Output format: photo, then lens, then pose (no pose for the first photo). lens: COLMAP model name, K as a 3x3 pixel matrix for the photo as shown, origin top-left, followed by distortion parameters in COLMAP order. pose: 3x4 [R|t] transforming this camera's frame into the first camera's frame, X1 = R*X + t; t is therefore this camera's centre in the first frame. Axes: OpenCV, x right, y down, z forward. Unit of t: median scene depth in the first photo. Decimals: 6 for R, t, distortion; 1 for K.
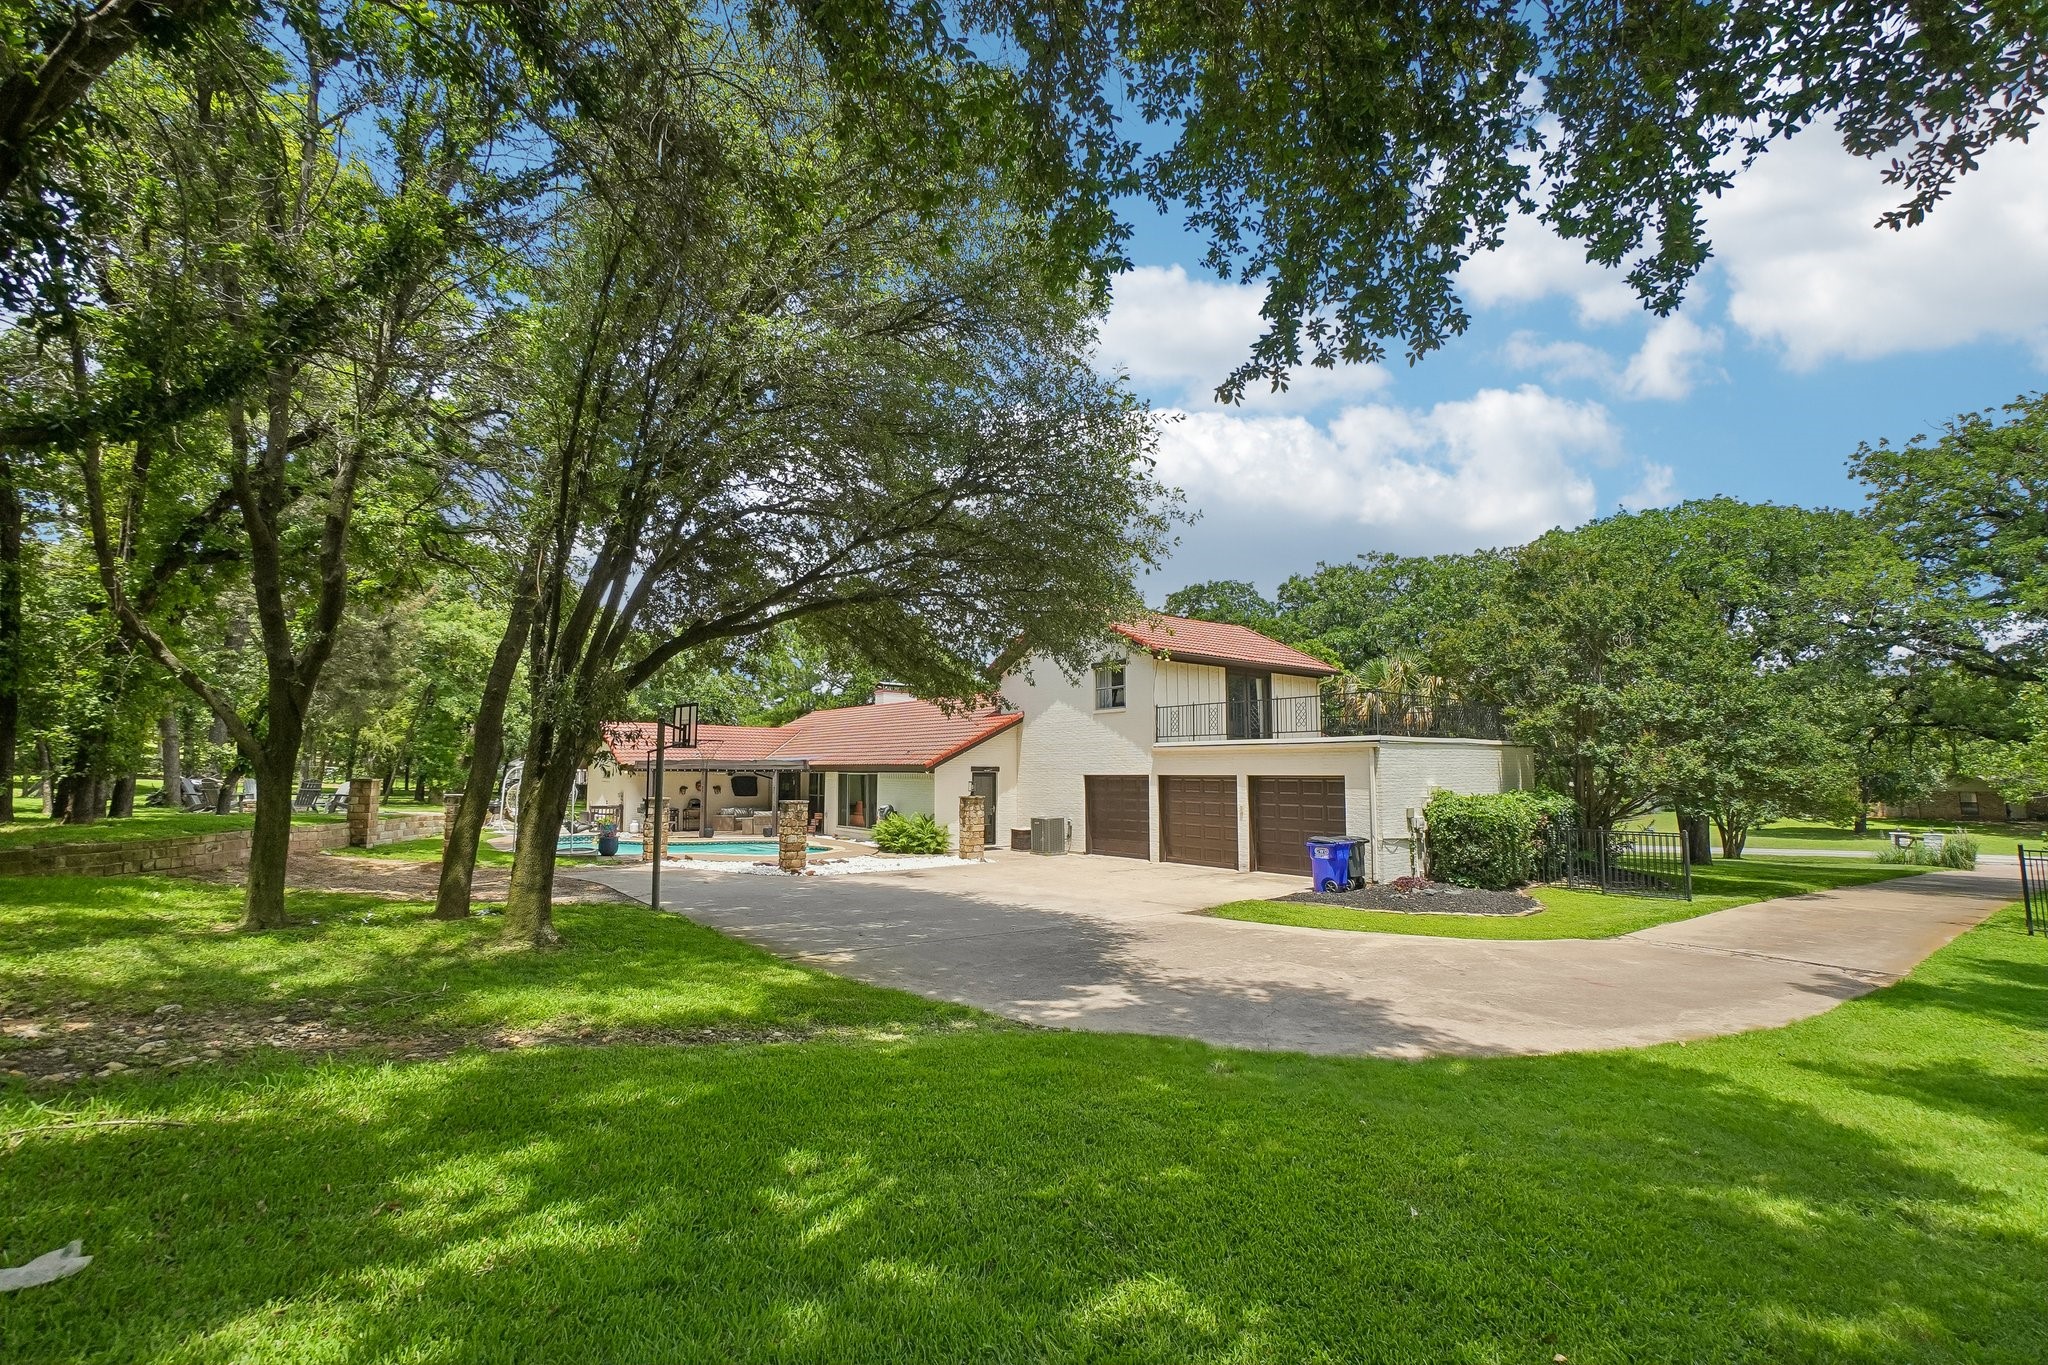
lens RADIAL K [[894.3, 0, 1030.4], [0, 894.3, 689.1], [0, 0, 1]] dist [-0.037333, 0.004484]
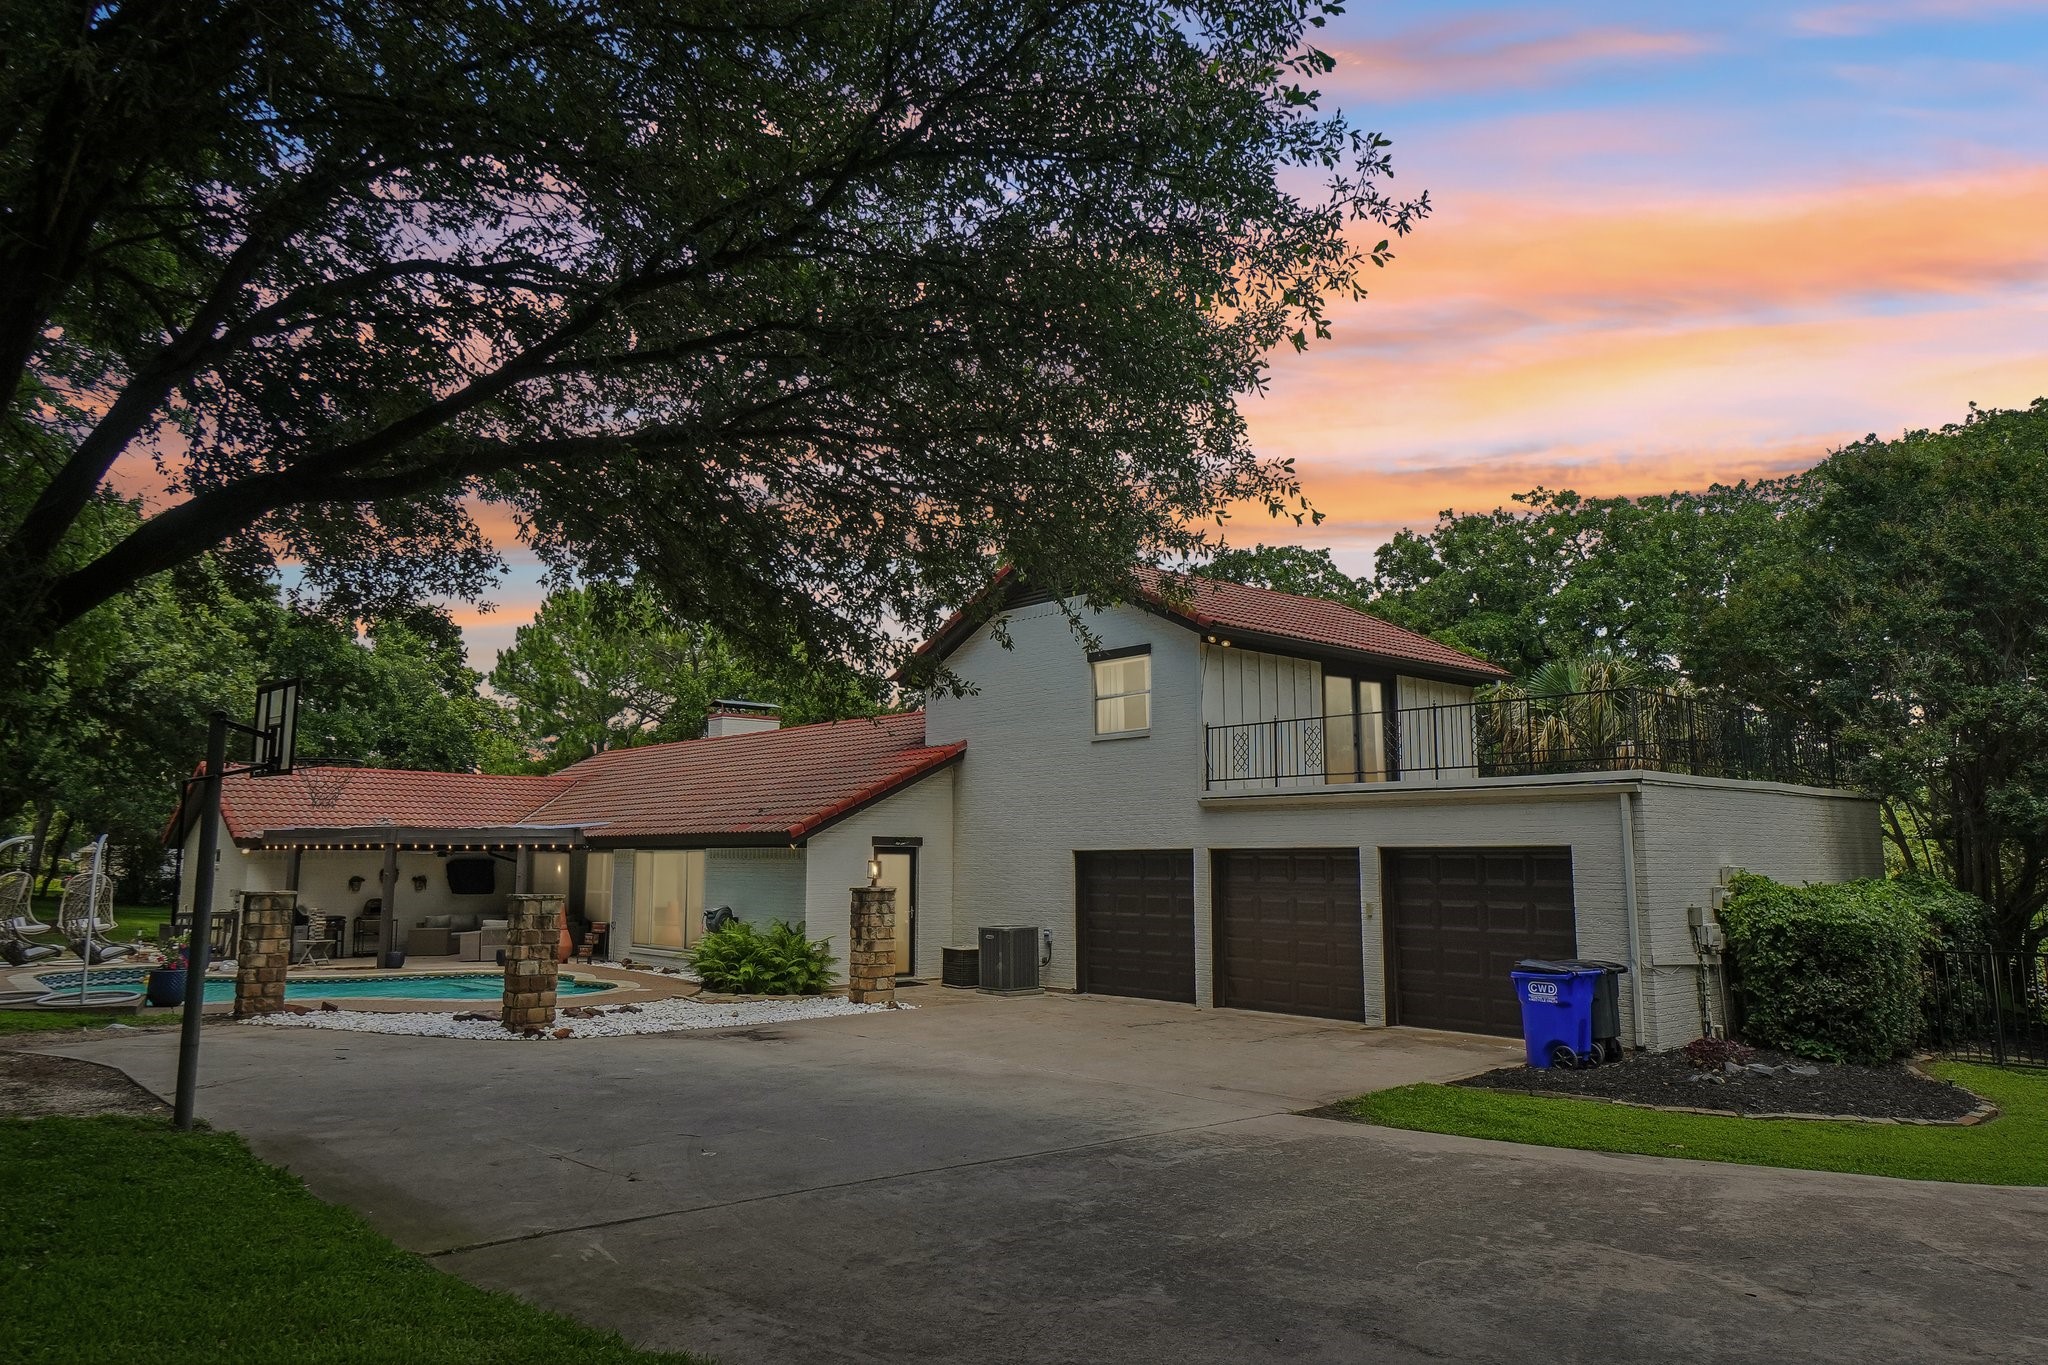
lens RADIAL K [[1367.5, 0, 1016.2], [0, 1367.5, 673.4], [0, 0, 1]] dist [0.024416, 0.006592]
pose [[0.999157, 0.005333, 0.040705, -0.013401], [-0.003451, 0.998929, -0.046150, 0.028079], [-0.040907, 0.045971, 0.998105, 0.156021]]
